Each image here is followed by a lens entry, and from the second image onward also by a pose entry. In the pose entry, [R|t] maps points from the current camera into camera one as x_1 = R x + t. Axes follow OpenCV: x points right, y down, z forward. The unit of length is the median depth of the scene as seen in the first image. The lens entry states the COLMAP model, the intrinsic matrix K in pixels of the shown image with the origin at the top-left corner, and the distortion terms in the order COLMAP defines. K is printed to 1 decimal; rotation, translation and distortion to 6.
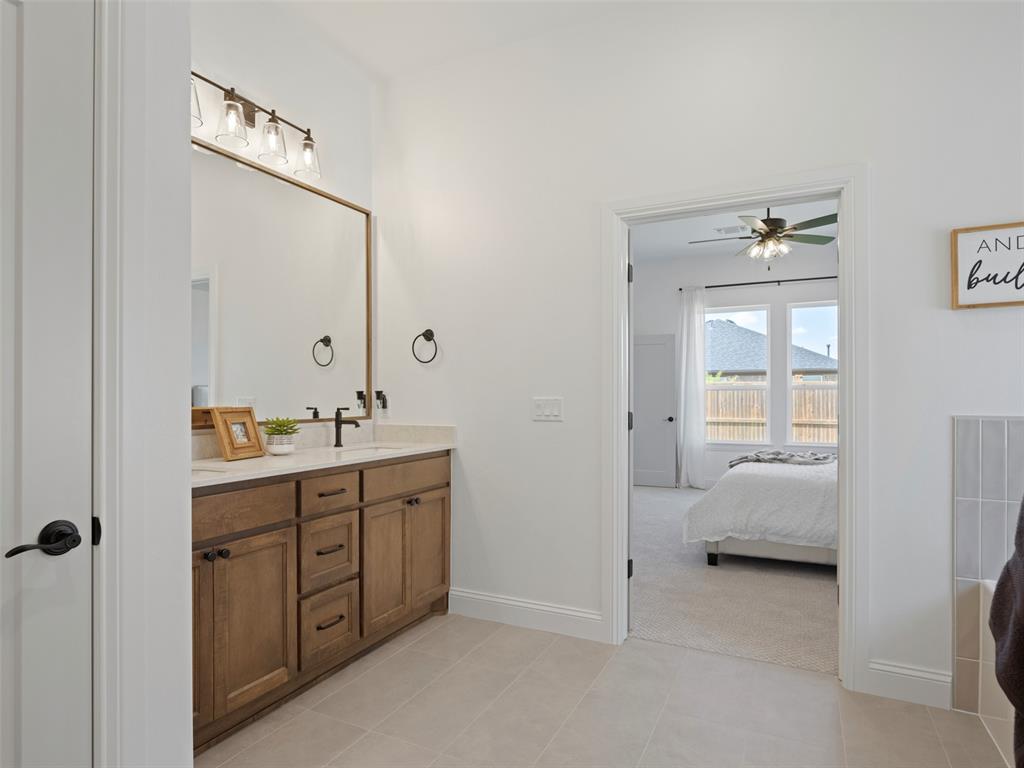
lens RADIAL K [[581.7, 0, 510.9], [0, 581.7, 391.6], [0, 0, 1]] dist [-0.011267, 0.004645]
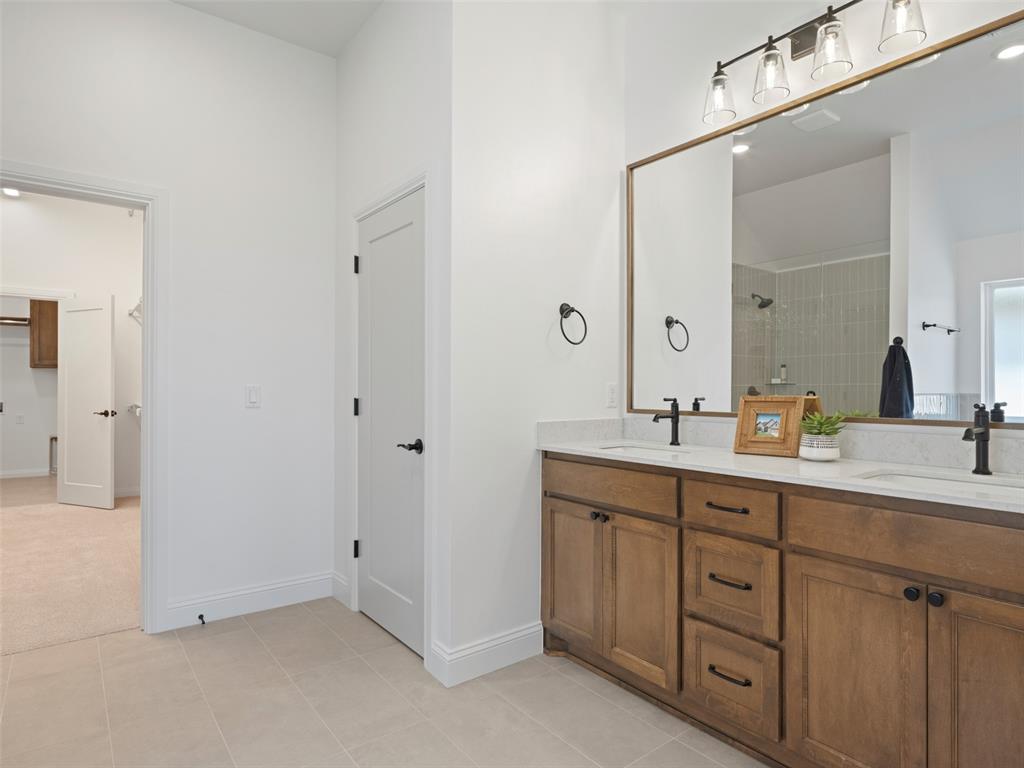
lens RADIAL K [[581.7, 0, 508.3], [0, 581.7, 382.1], [0, 0, 1]] dist [-0.011267, 0.004645]
pose [[-0.435846, -0.002092, -0.900019, 0.520155], [0.009139, 0.999935, -0.006750, 0.008816], [0.899975, -0.011167, -0.435798, 1.087739]]
